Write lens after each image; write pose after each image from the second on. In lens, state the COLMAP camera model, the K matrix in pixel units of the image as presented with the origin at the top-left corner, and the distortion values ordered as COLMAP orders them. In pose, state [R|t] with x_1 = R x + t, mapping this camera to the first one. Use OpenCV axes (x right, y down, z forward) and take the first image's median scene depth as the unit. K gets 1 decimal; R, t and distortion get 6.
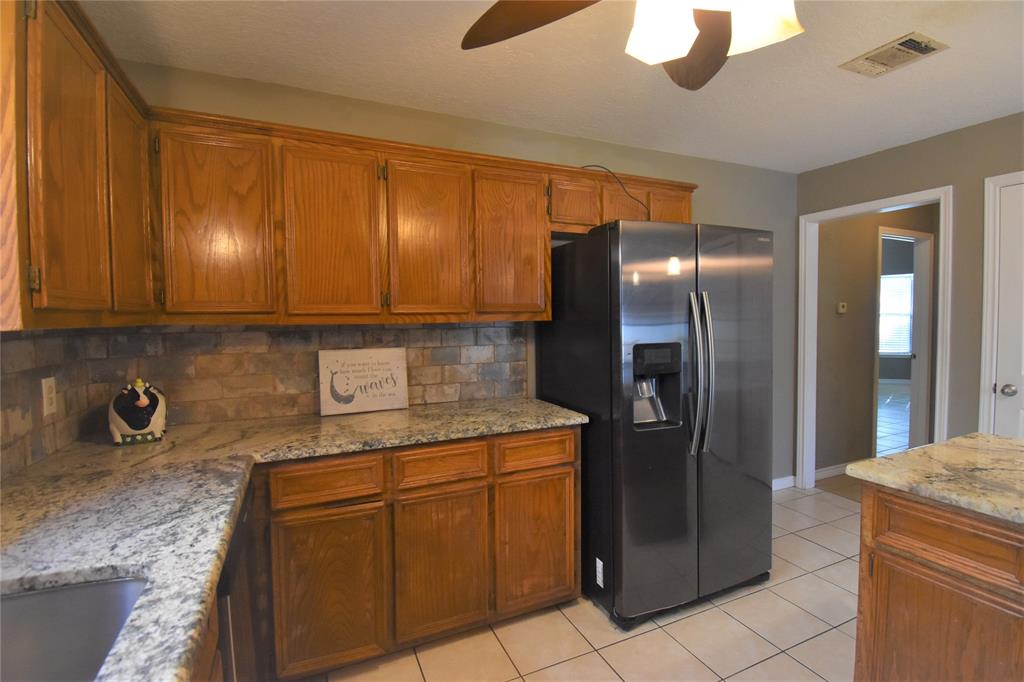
lens RADIAL K [[450.5, 0, 511.8], [0, 450.5, 336.2], [0, 0, 1]] dist [0.021654, -0.027936]
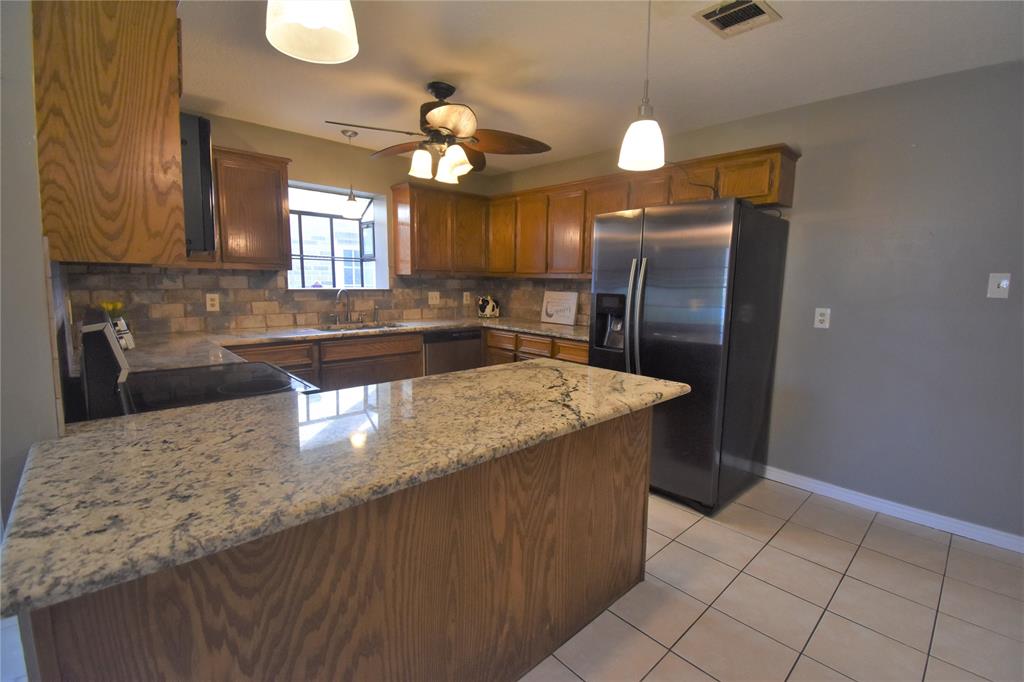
lens RADIAL K [[450.5, 0, 511.8], [0, 450.5, 336.2], [0, 0, 1]] dist [0.021654, -0.027936]
pose [[0.323026, 0.135721, -0.936608, 1.546668], [-0.059045, 0.990626, 0.123185, -0.008601], [0.944547, 0.015510, 0.328011, 0.181284]]
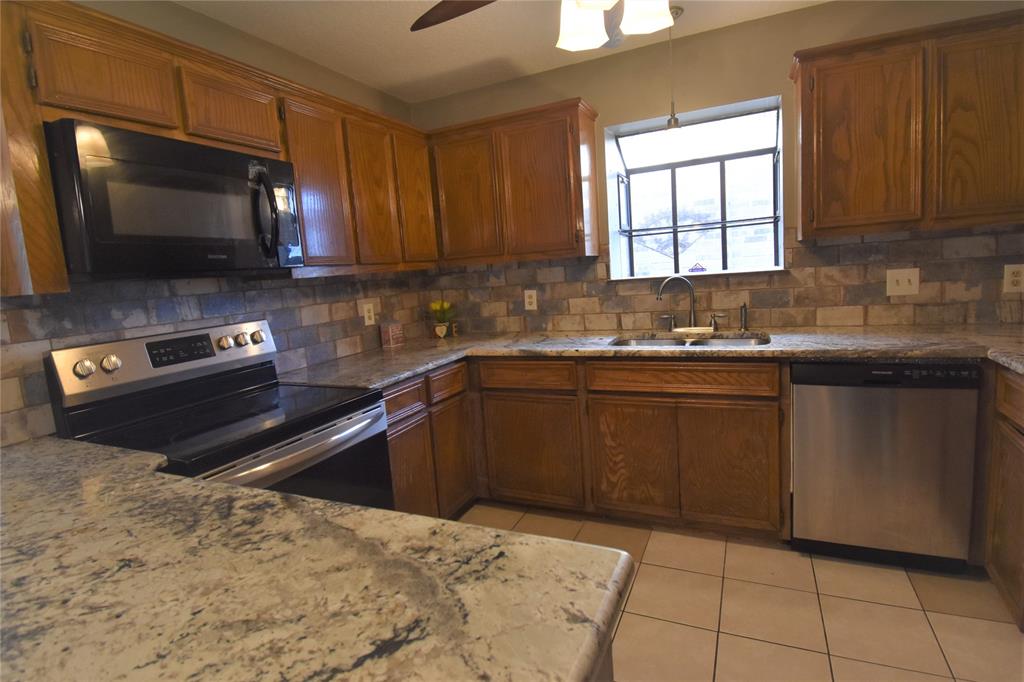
lens RADIAL K [[495.7, 0, 519.4], [0, 495.7, 335.3], [0, 0, 1]] dist [0.026111, -0.030774]
pose [[-0.748528, 0.154453, -0.644864, 0.730238], [0.056297, 0.983786, 0.170282, -0.021718], [0.660709, 0.091157, -0.745087, 0.819565]]
